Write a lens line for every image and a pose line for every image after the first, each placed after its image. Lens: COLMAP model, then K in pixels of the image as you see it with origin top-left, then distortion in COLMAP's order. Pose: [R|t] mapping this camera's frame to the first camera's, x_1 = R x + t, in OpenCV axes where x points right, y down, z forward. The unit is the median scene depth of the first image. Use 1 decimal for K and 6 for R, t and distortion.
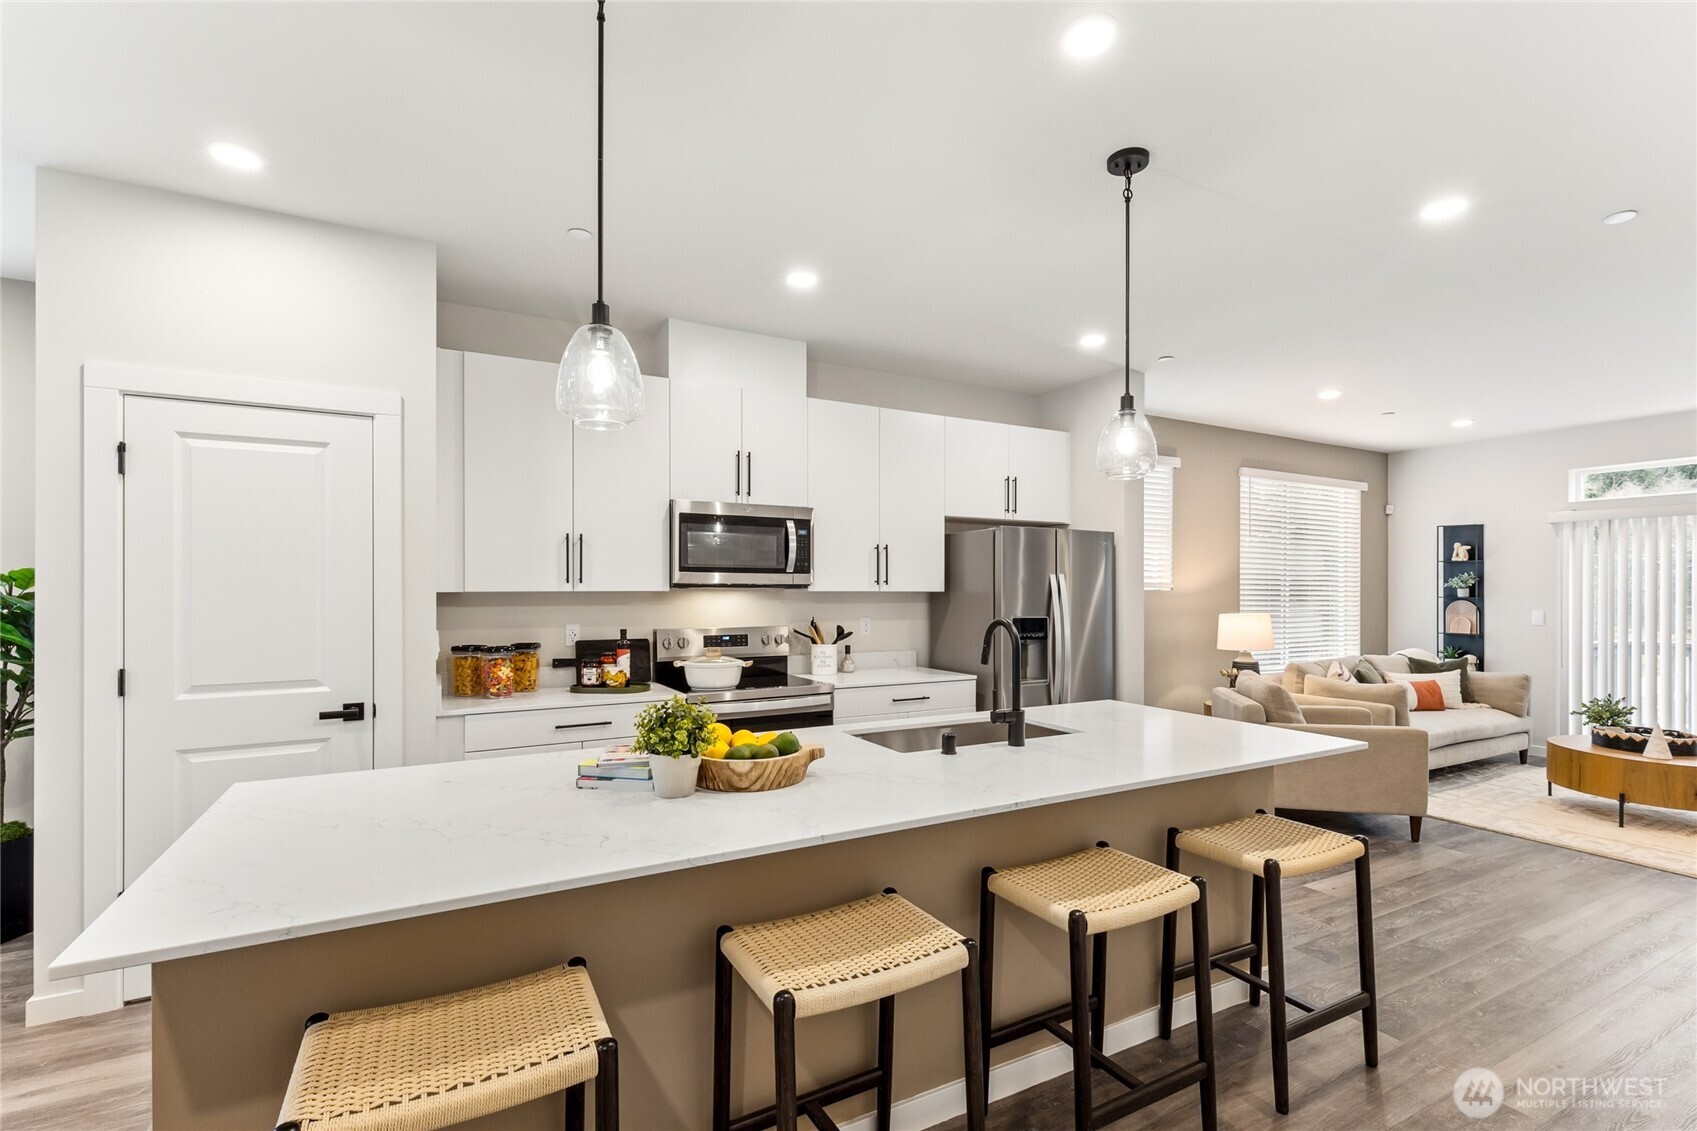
lens RADIAL K [[775.2, 0, 848.7], [0, 775.2, 579.4], [0, 0, 1]] dist [0.008215, -0.000758]
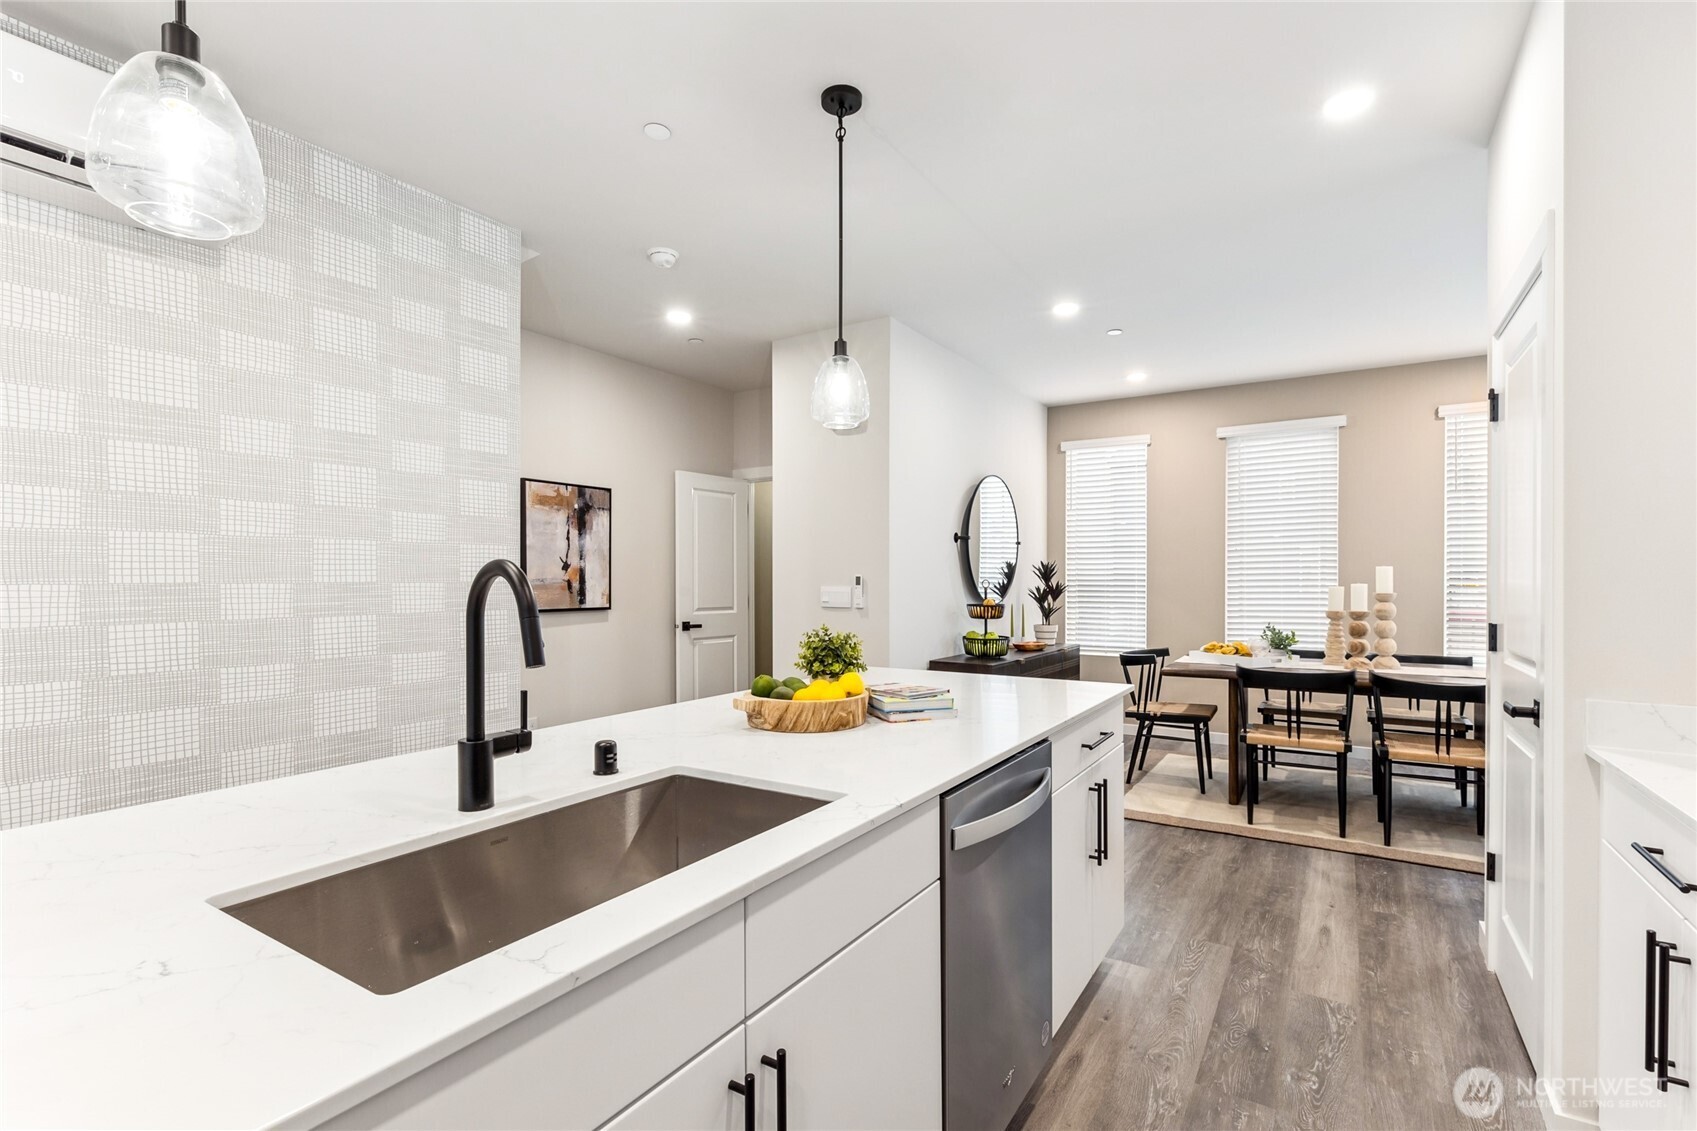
lens RADIAL K [[775.2, 0, 848.7], [0, 775.2, 579.4], [0, 0, 1]] dist [0.008215, -0.000758]
pose [[-0.874528, -0.001875, -0.484972, 0.146921], [0.001813, 0.999973, -0.007137, 0.039424], [0.484972, -0.007121, -0.874501, 0.901075]]
